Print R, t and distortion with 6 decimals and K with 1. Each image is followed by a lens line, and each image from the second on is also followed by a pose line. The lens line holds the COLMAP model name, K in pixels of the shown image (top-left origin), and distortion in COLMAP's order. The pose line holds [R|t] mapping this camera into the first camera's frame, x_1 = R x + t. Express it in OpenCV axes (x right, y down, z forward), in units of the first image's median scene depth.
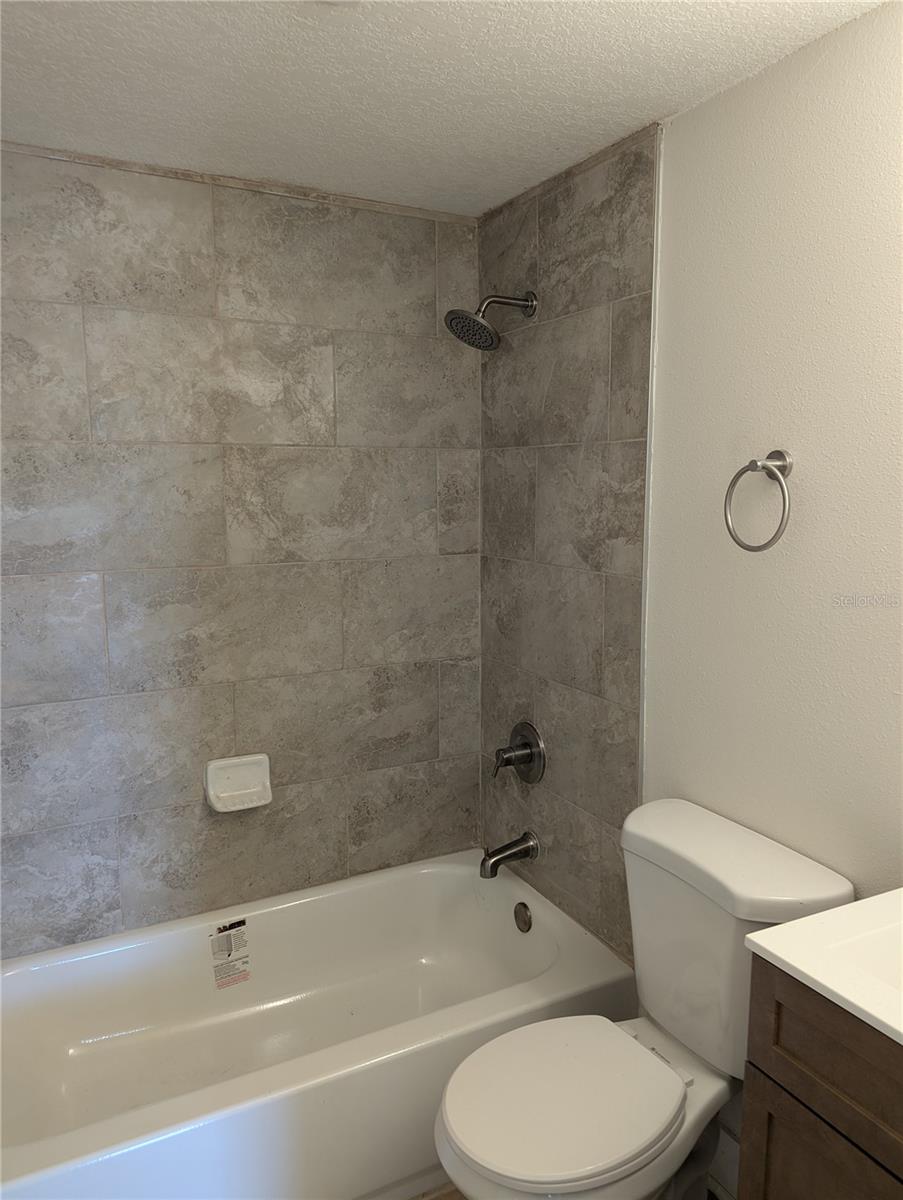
lens RADIAL K [[851.4, 0, 453.5], [0, 851.4, 600.9], [0, 0, 1]] dist [0.058900, -0.047745]
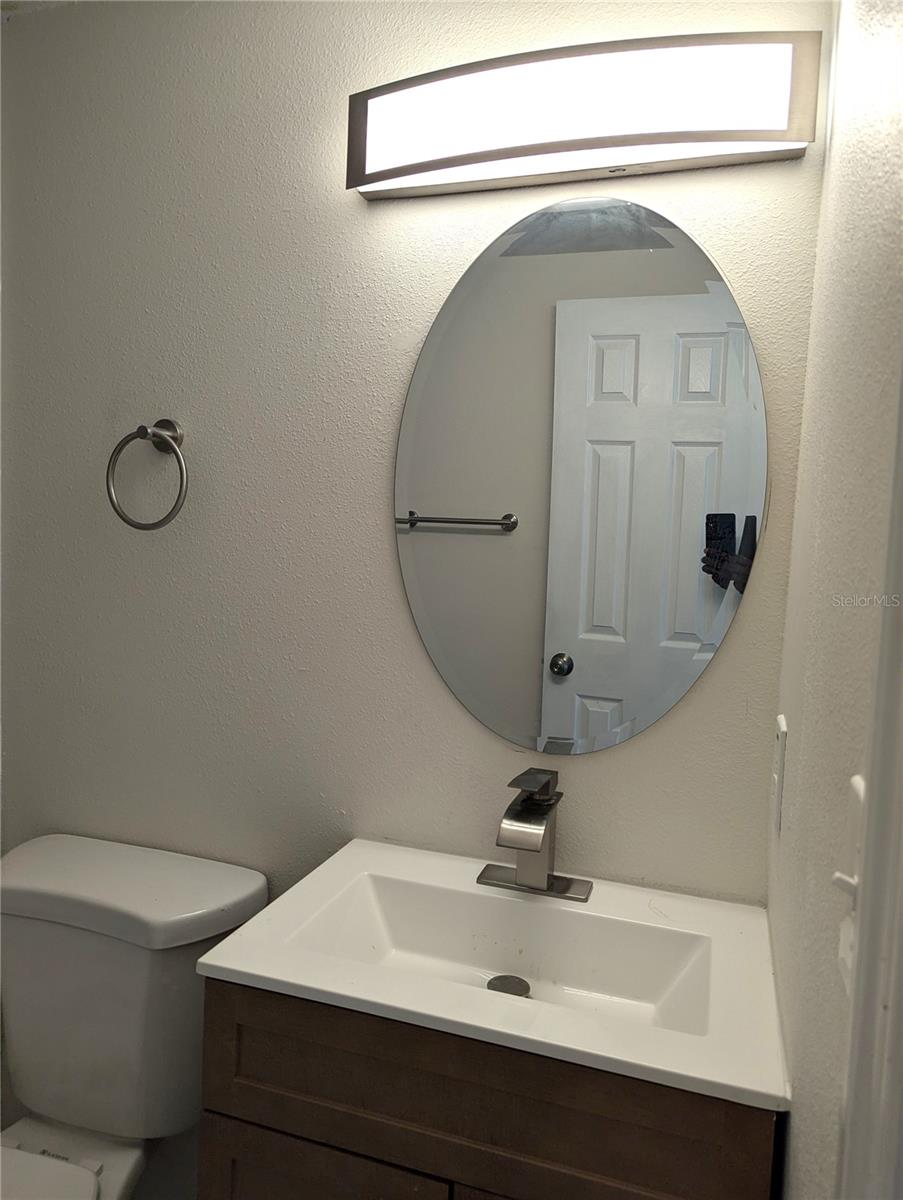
lens RADIAL K [[851.4, 0, 451.8], [0, 851.4, 597.9], [0, 0, 1]] dist [0.058900, -0.047745]
pose [[0.714743, -0.026507, 0.698884, -0.047668], [0.051535, 0.998561, -0.014831, 0.043575], [-0.697486, 0.046617, 0.715081, 0.152324]]
